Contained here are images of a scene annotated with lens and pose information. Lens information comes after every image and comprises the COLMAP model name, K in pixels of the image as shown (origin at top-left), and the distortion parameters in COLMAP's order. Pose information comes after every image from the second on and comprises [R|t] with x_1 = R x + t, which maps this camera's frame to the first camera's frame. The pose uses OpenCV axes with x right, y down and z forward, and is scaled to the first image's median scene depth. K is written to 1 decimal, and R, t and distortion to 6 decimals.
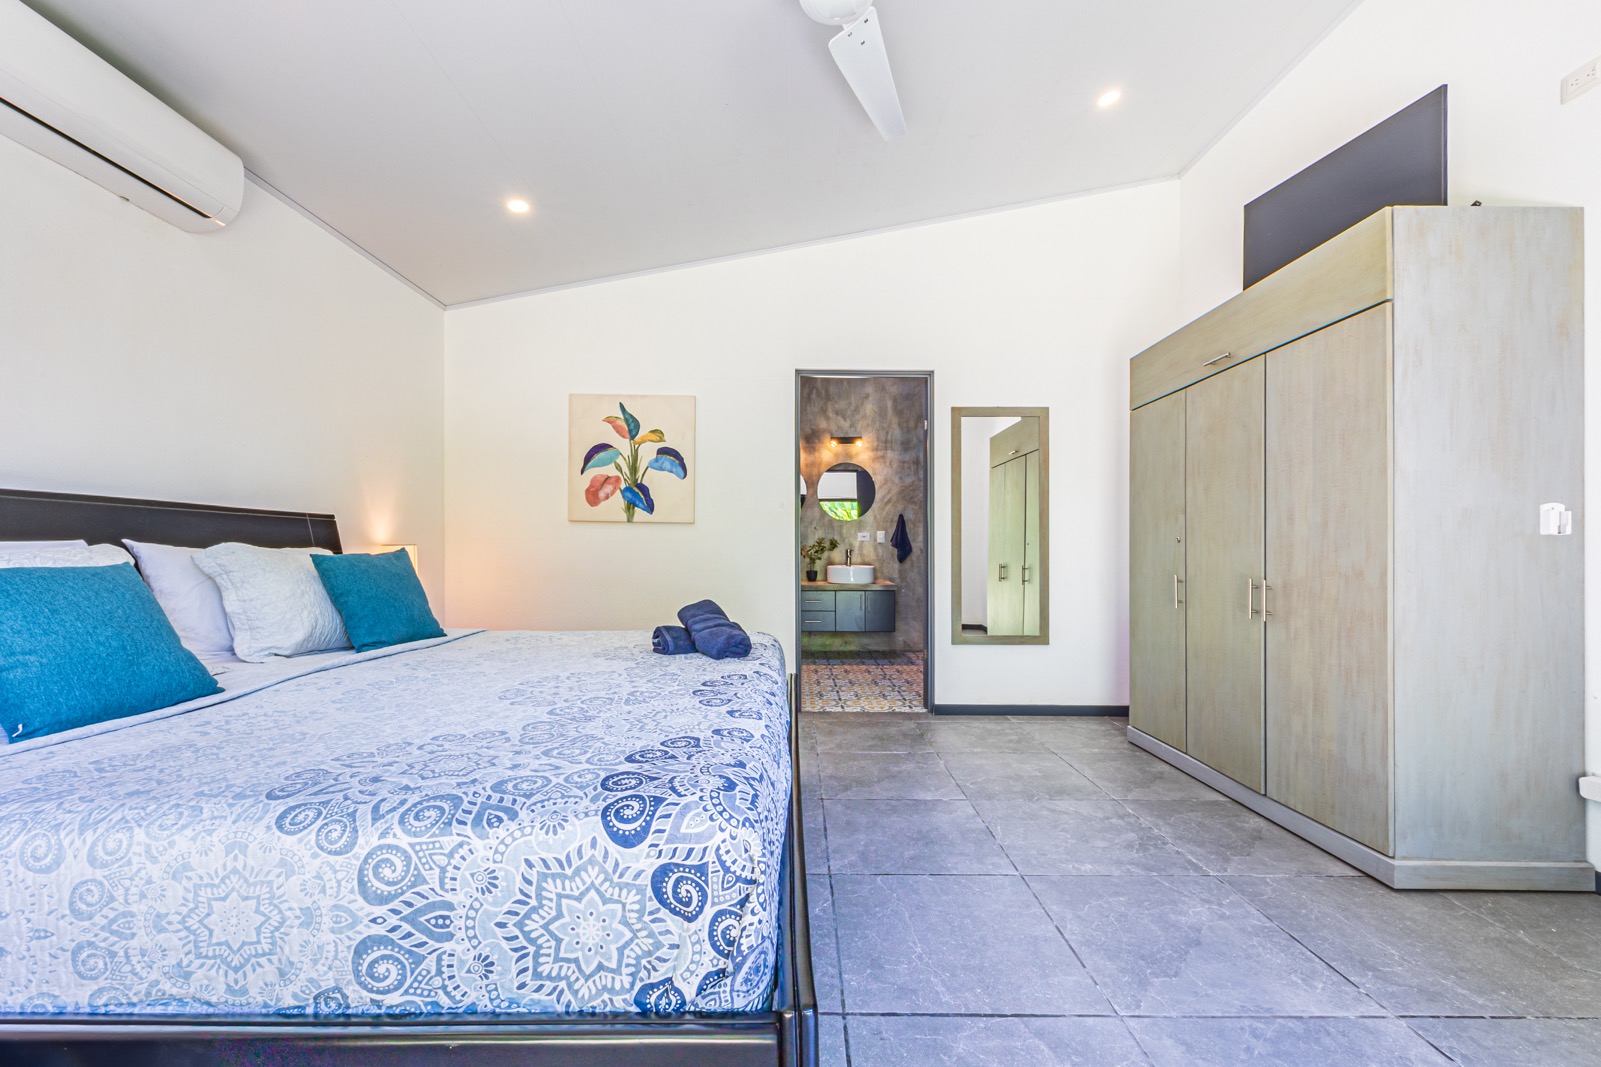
lens RADIAL K [[633.4, 0, 795.7], [0, 633.4, 547.6], [0, 0, 1]] dist [0.001496, -0.007526]
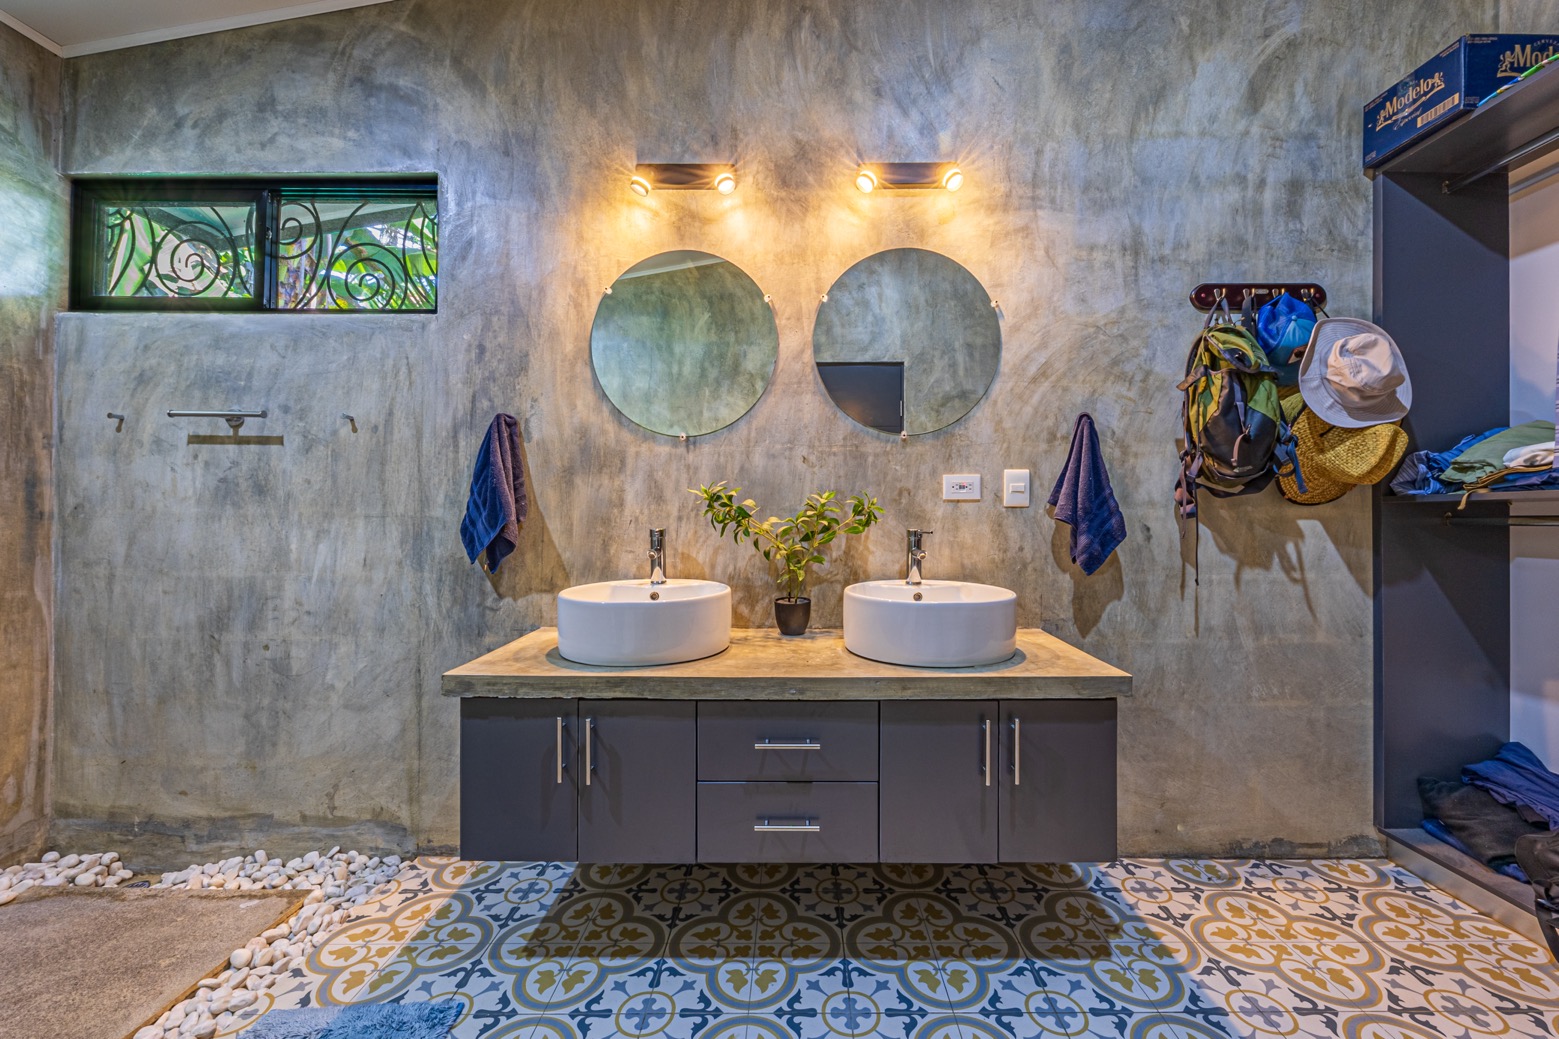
lens RADIAL K [[632.8, 0, 801.3], [0, 632.8, 509.0], [0, 0, 1]] dist [-0.001497, -0.000114]
pose [[0.999985, 0.001963, 0.005037, 0.043956], [-0.001946, 0.999992, -0.003402, -0.009453], [-0.005044, 0.003392, 0.999982, 1.140187]]
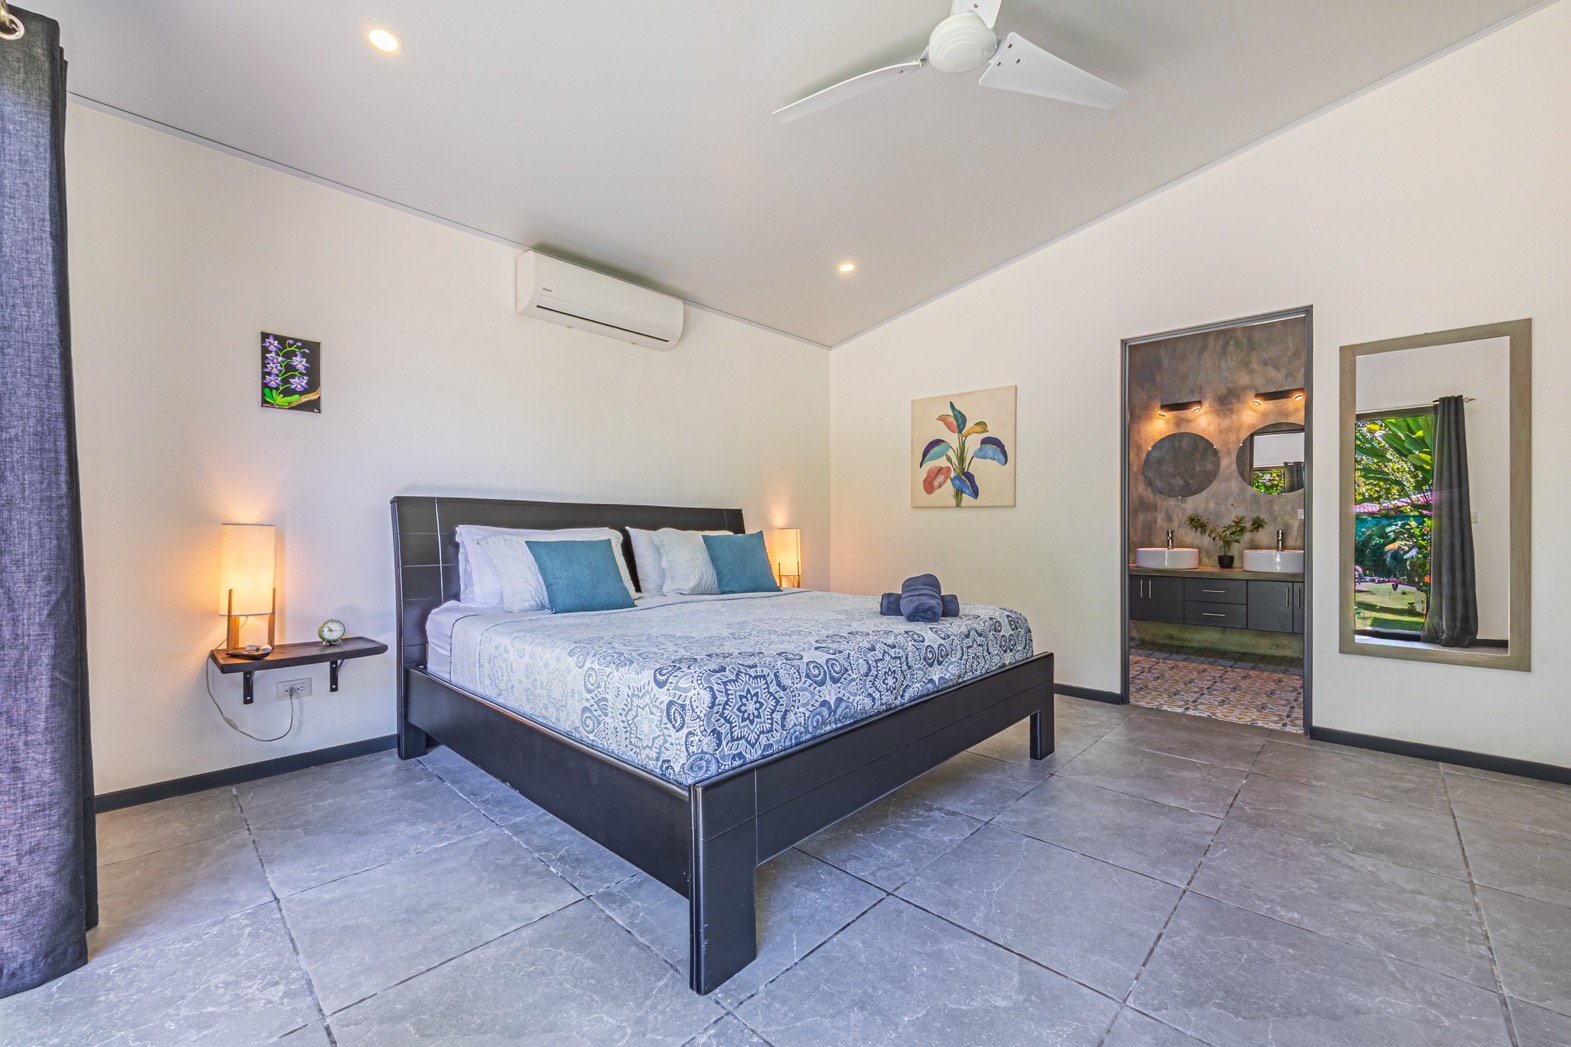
lens RADIAL K [[625.7, 0, 780.5], [0, 625.7, 530.5], [0, 0, 1]] dist [-0.001474, -0.000077]
pose [[0.725735, -0.001673, -0.687972, 0.274170], [0.004146, 0.999990, 0.001942, -0.001286], [0.687962, -0.004261, 0.725734, -0.025624]]
